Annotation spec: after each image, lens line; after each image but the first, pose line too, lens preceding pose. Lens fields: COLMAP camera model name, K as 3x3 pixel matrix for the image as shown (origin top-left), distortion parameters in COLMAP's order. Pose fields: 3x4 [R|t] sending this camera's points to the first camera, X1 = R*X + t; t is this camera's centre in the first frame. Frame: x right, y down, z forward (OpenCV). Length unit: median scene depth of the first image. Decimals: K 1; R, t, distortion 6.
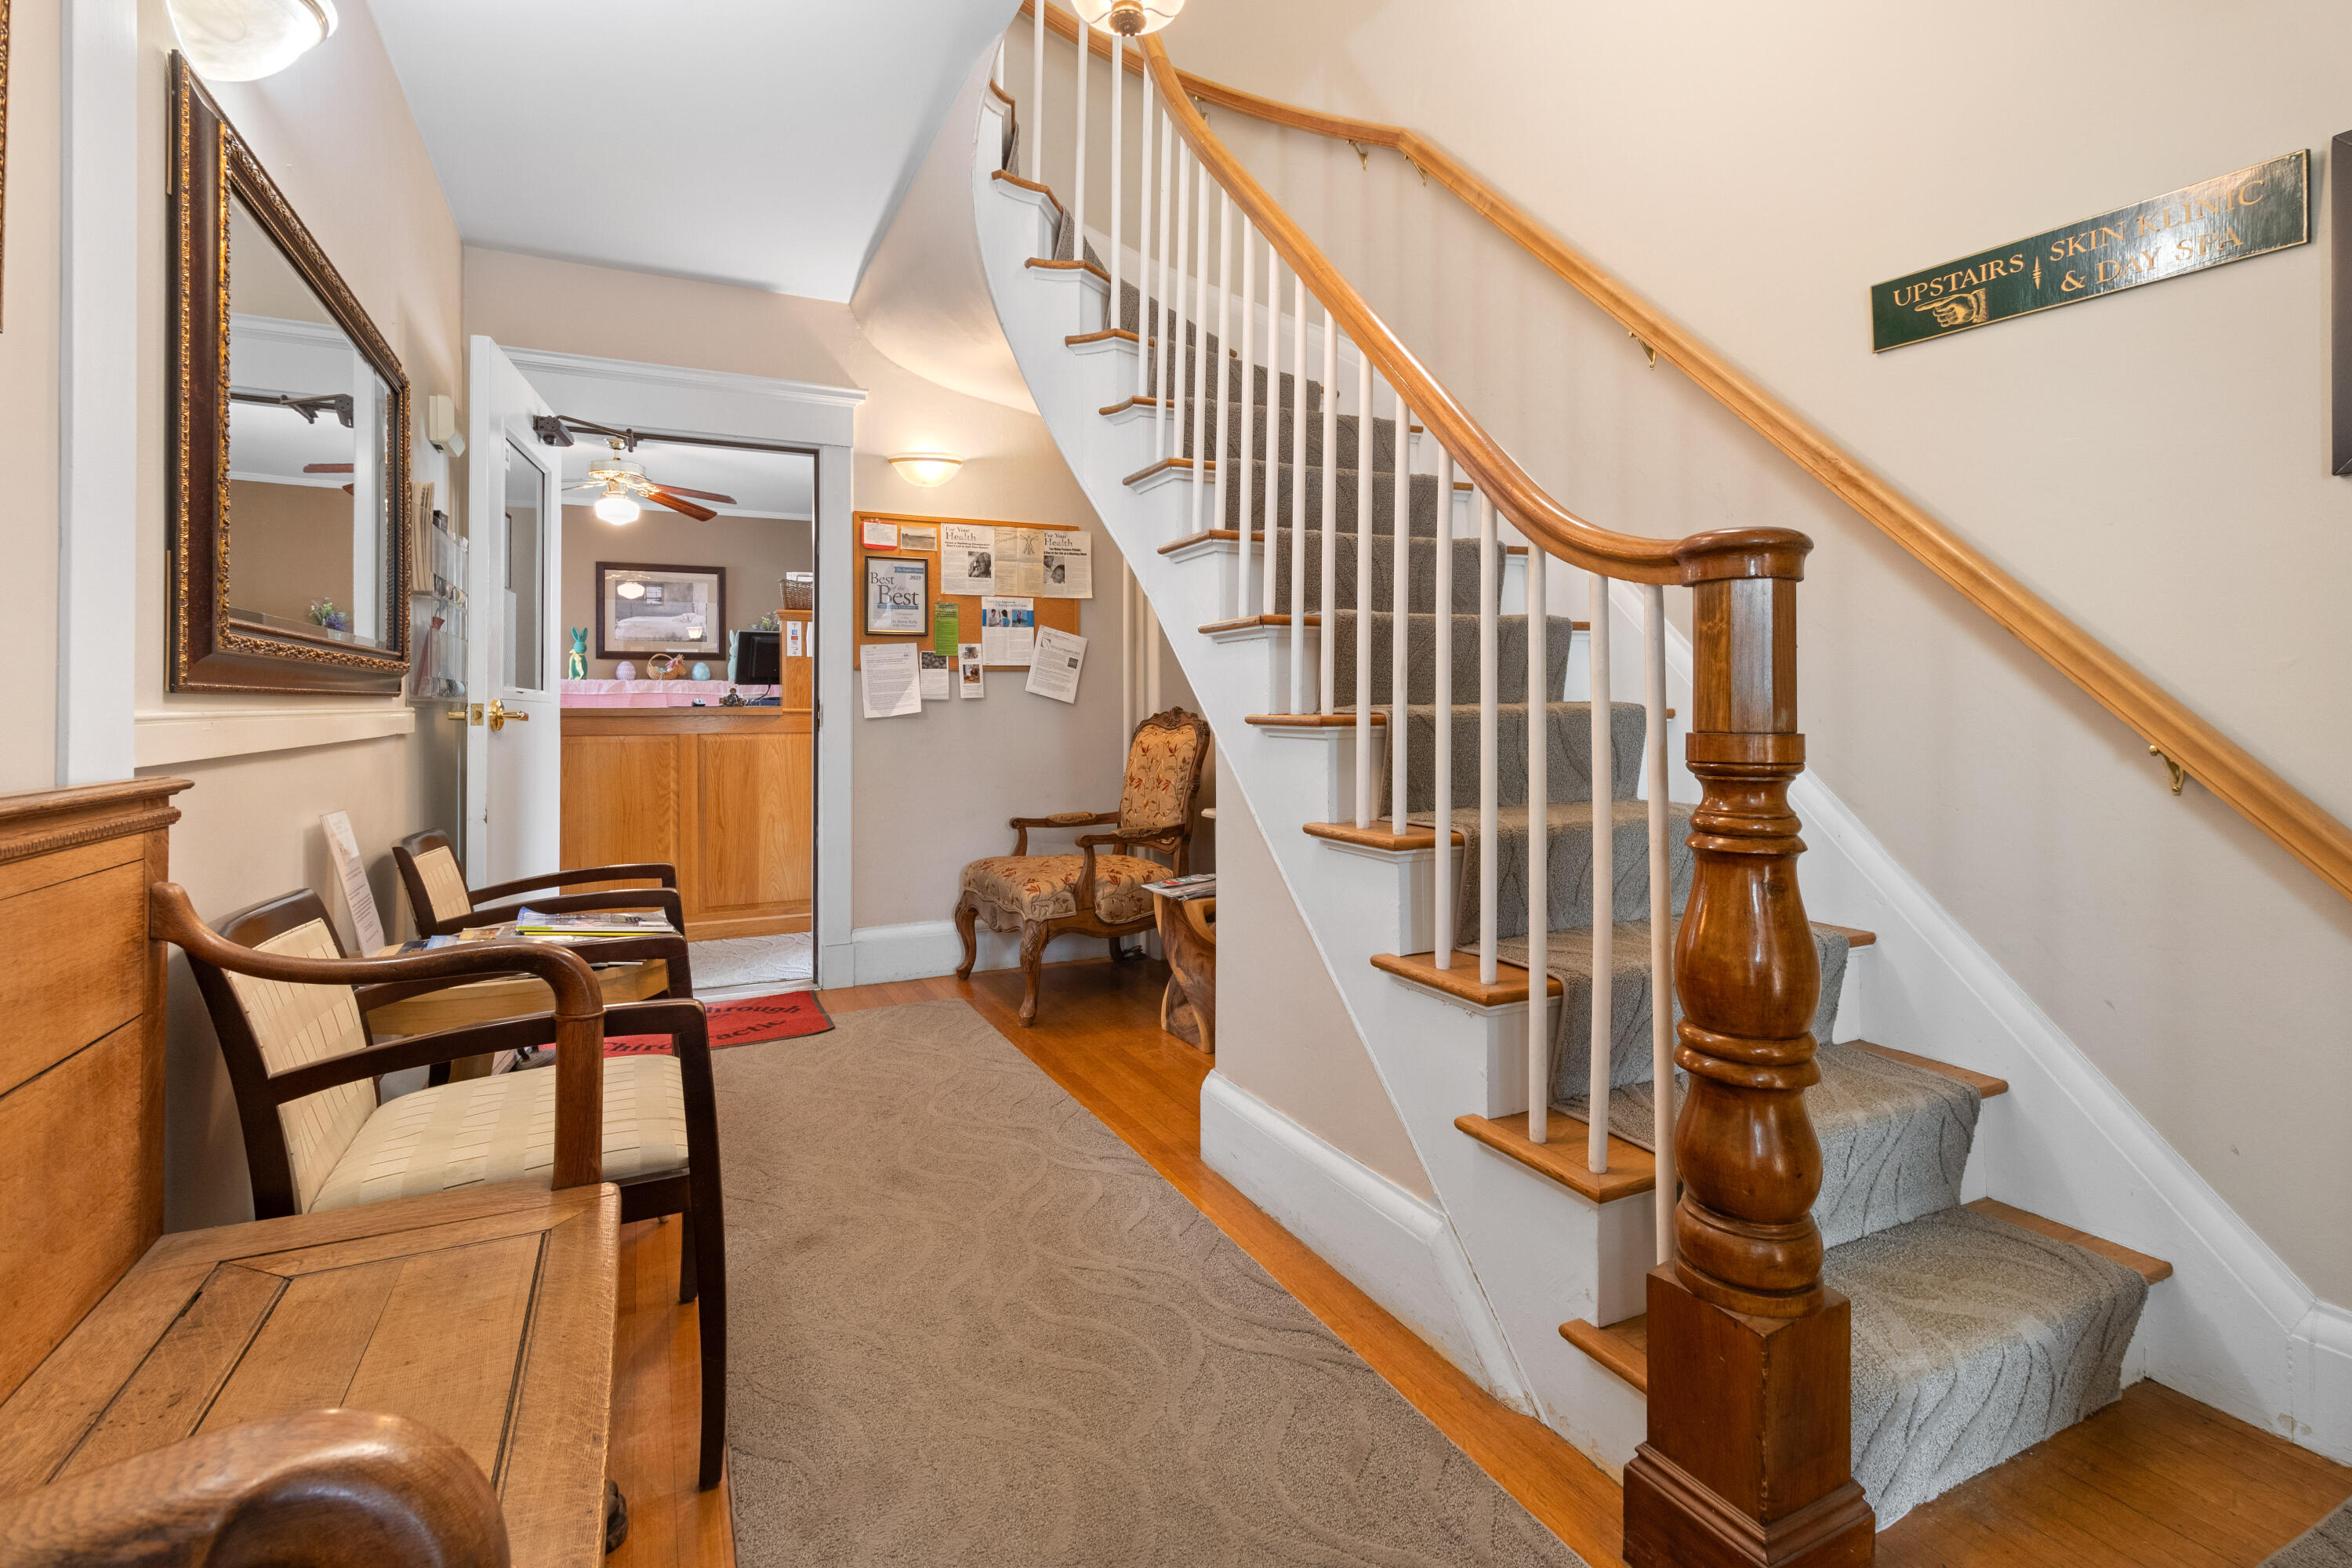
lens RADIAL K [[1108.0, 0, 1188.1], [0, 1108.0, 695.9], [0, 0, 1]] dist [-0.000167, 0.000230]
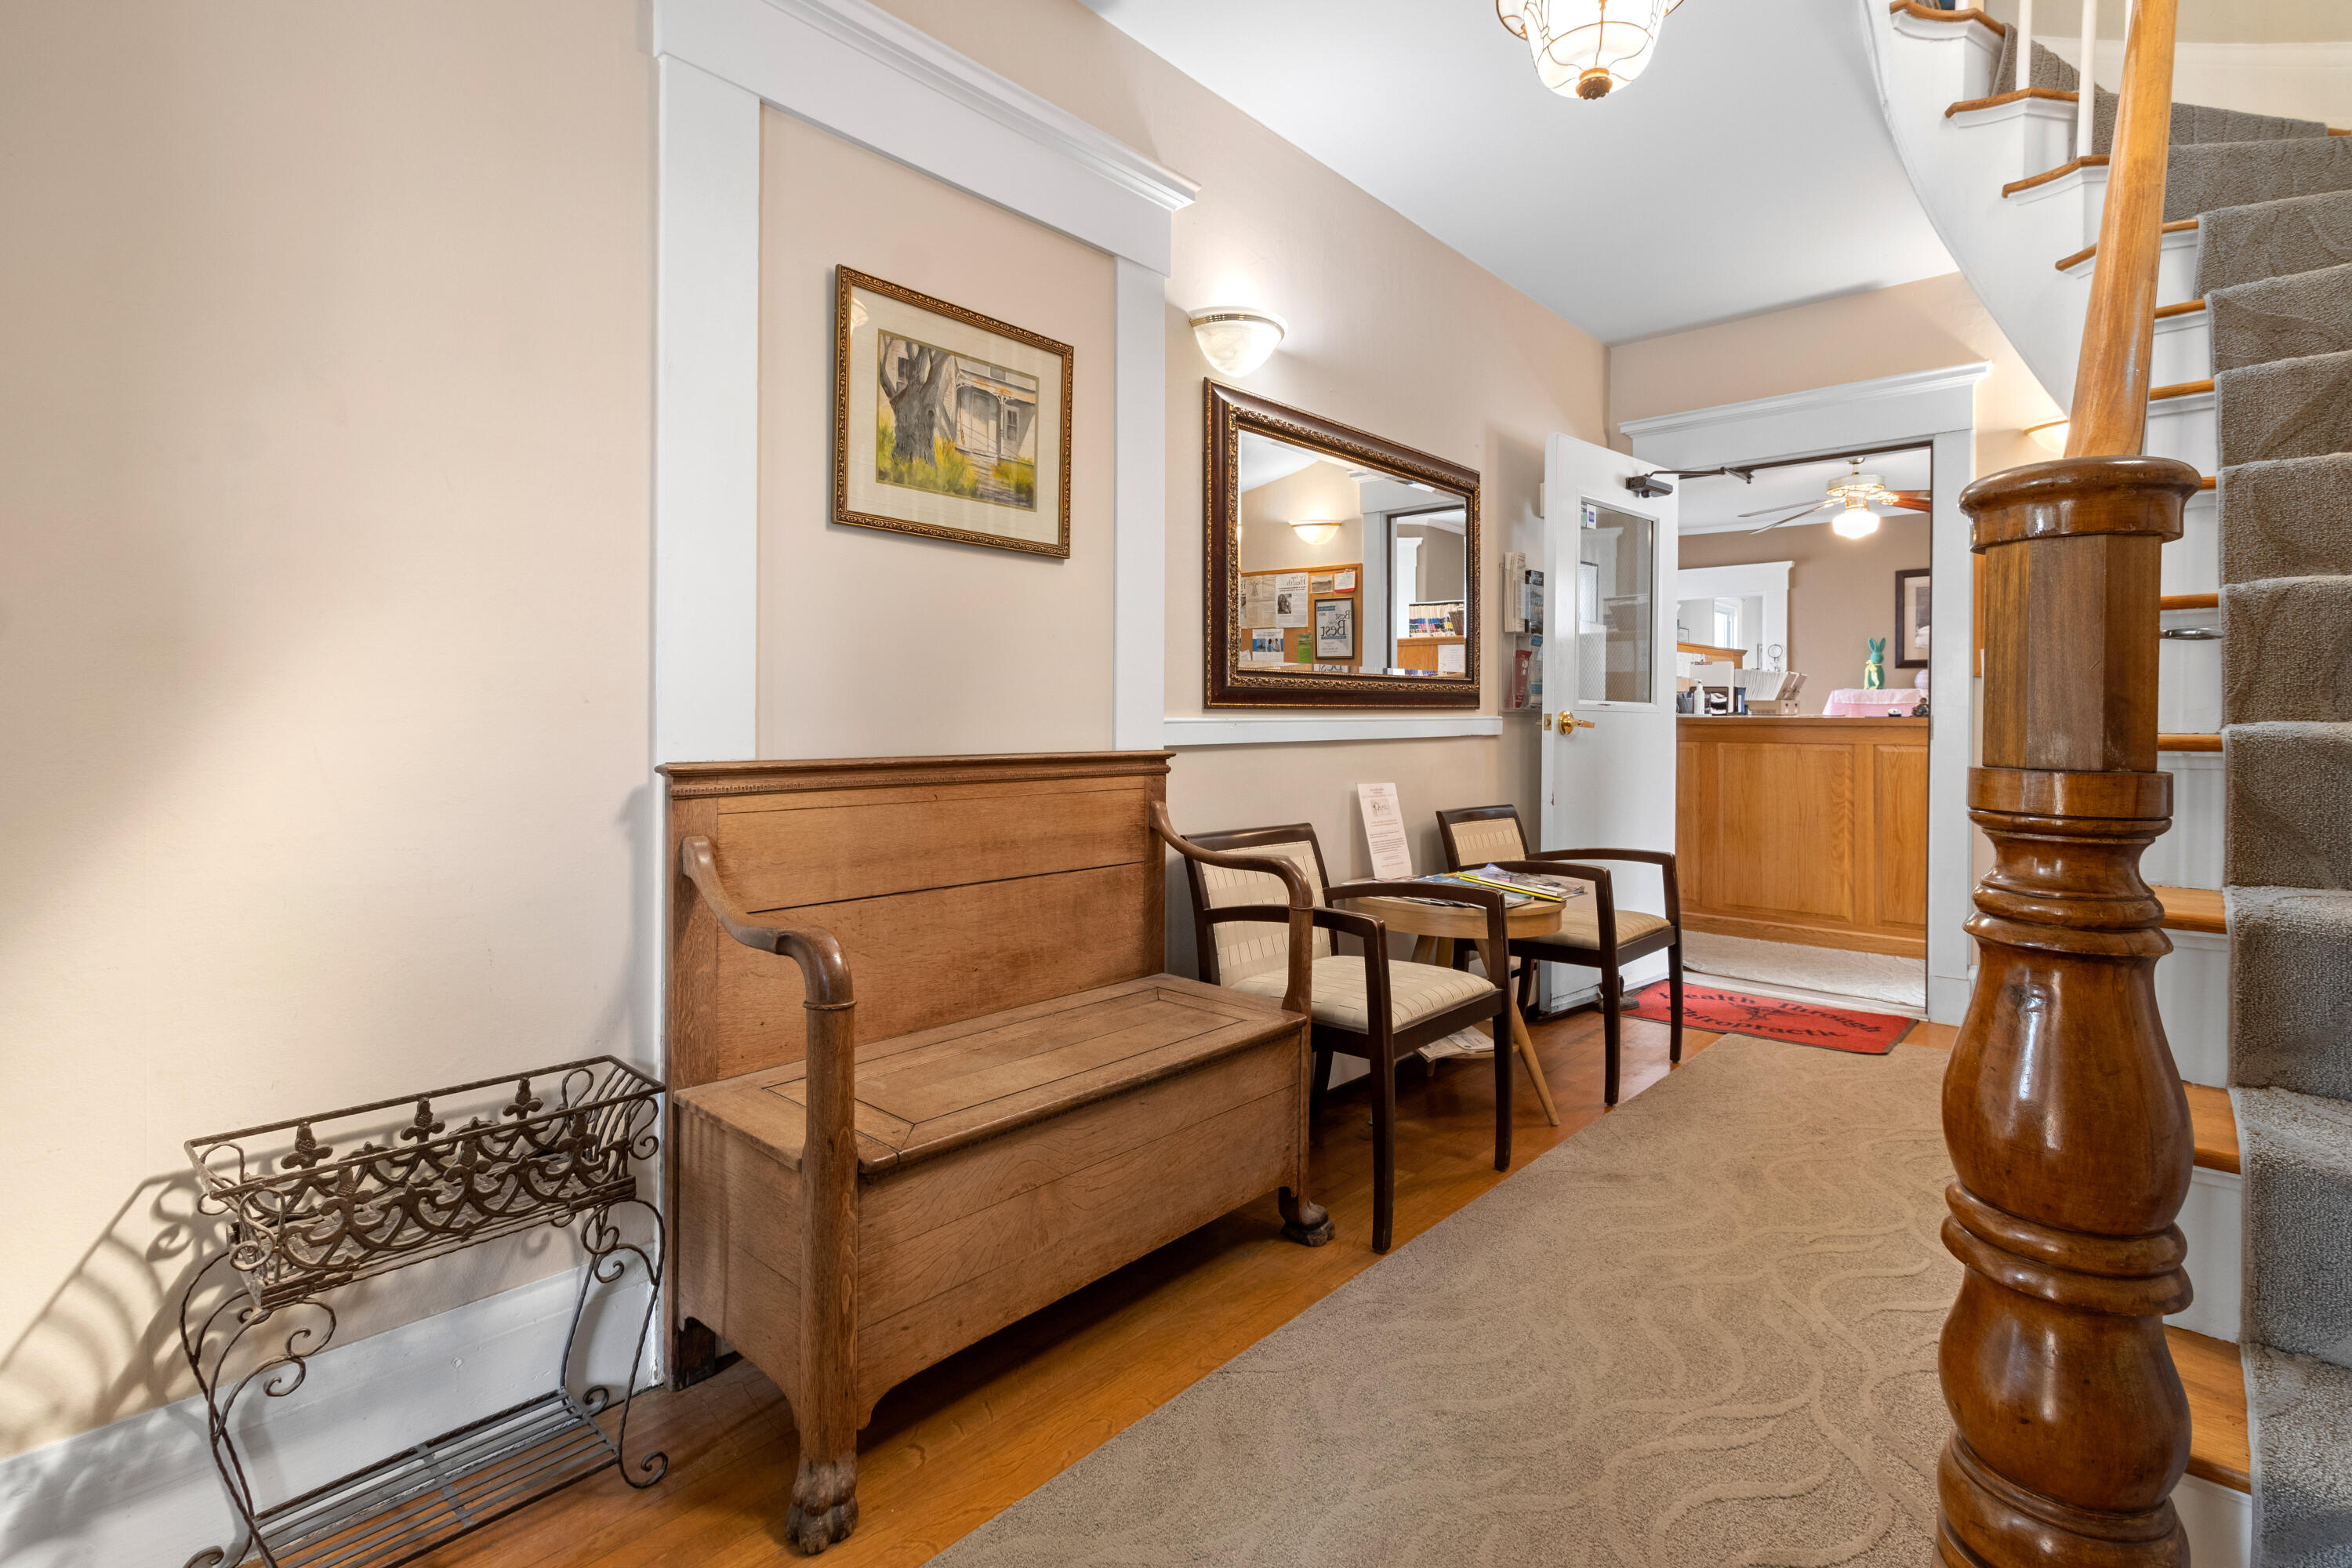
lens RADIAL K [[1086.8, 0, 1177.2], [0, 1086.8, 723.0], [0, 0, 1]] dist [-0.017553, 0.000151]
pose [[0.361318, 0.011299, -0.932374, 0.492706], [0.004994, 0.999889, 0.014053, -0.003164], [0.932429, -0.009733, 0.361222, 0.149377]]
